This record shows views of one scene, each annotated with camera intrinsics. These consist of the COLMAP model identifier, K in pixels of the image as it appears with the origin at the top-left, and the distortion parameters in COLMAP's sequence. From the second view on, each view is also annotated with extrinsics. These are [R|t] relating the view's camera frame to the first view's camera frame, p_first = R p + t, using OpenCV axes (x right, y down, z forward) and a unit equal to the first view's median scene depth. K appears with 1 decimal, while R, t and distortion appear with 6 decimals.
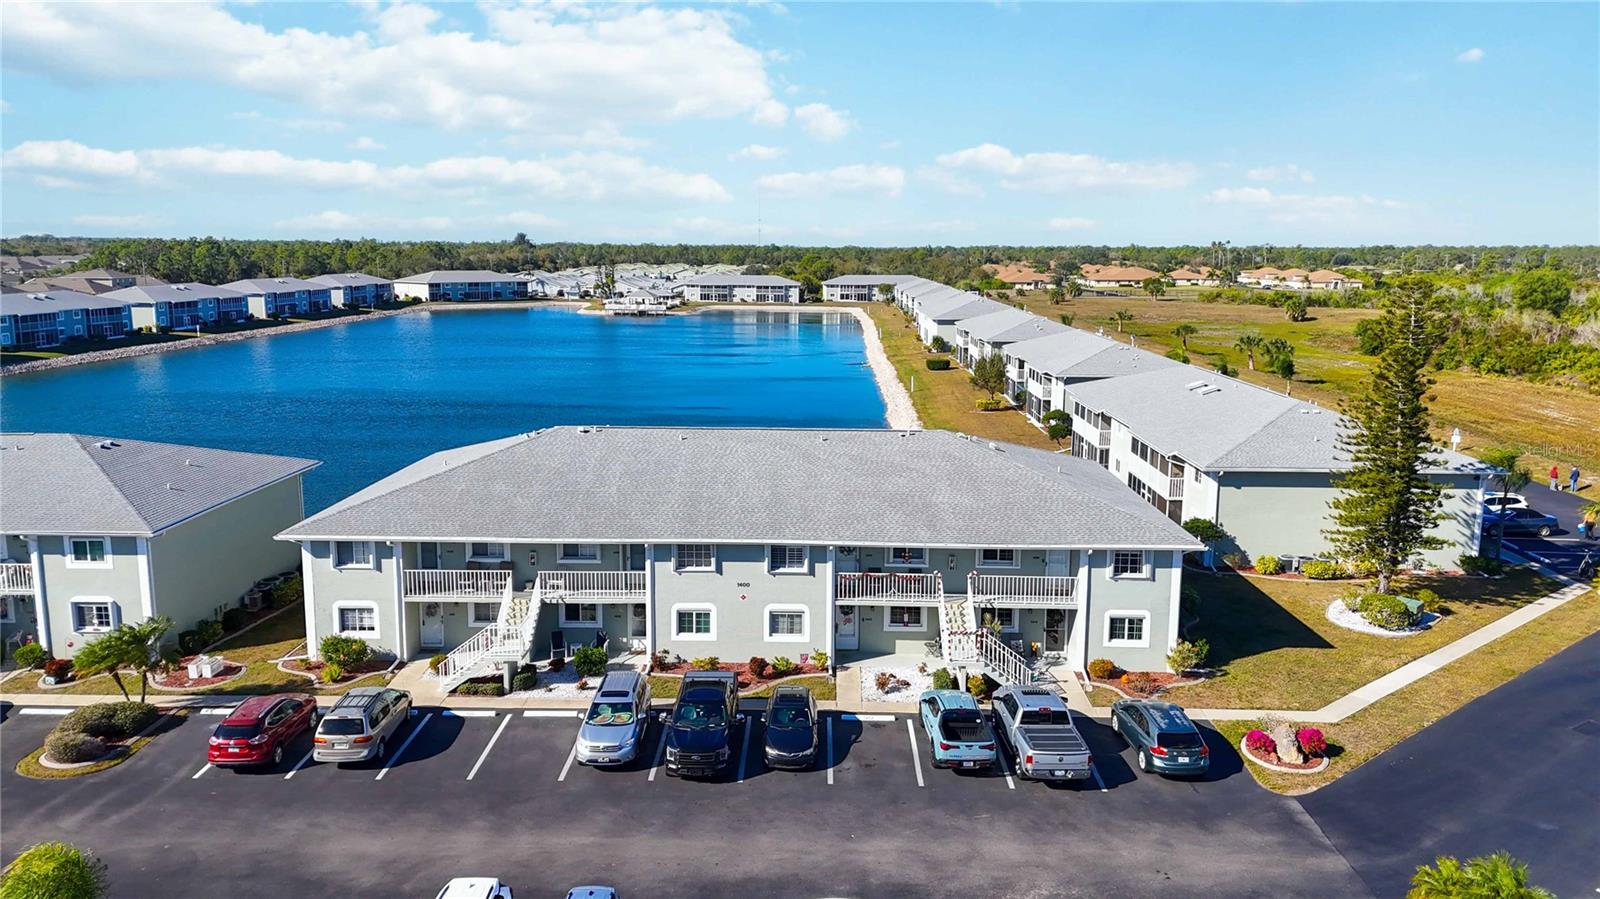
lens RADIAL K [[1174.3, 0, 795.3], [0, 1174.3, 455.4], [0, 0, 1]] dist [0.042059, -0.031142]
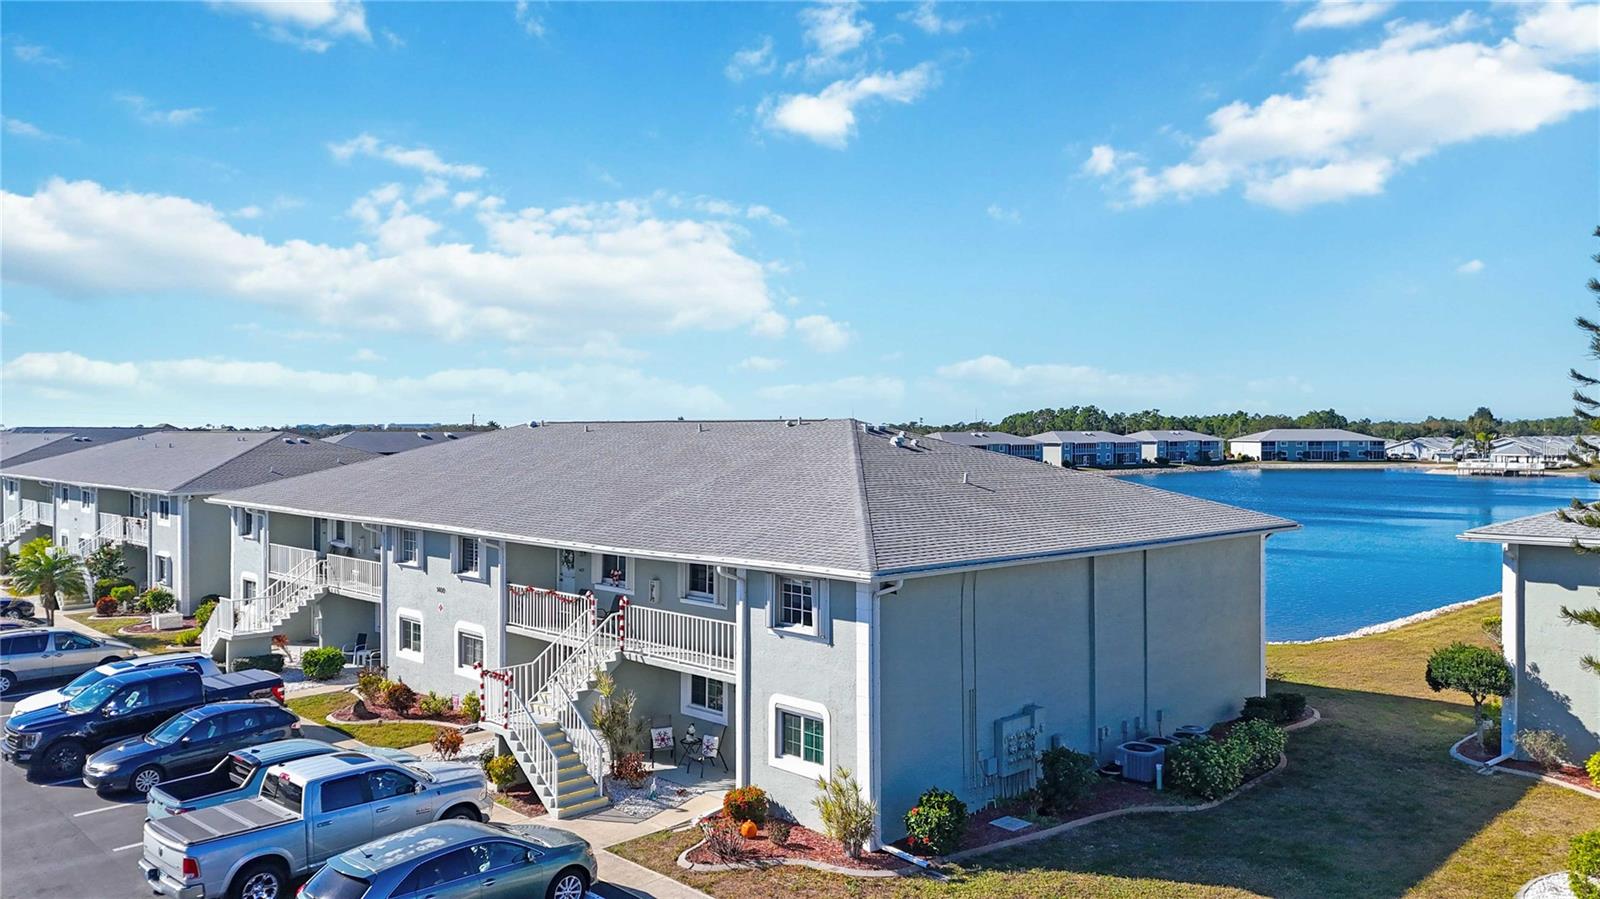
lens RADIAL K [[1174.3, 0, 802.7], [0, 1174.3, 436.0], [0, 0, 1]] dist [0.042059, -0.031142]
pose [[0.710448, -0.007273, -0.703712, 0.162672], [-0.115680, 0.985138, -0.126969, 0.020946], [0.694177, 0.171611, 0.699048, 0.156883]]
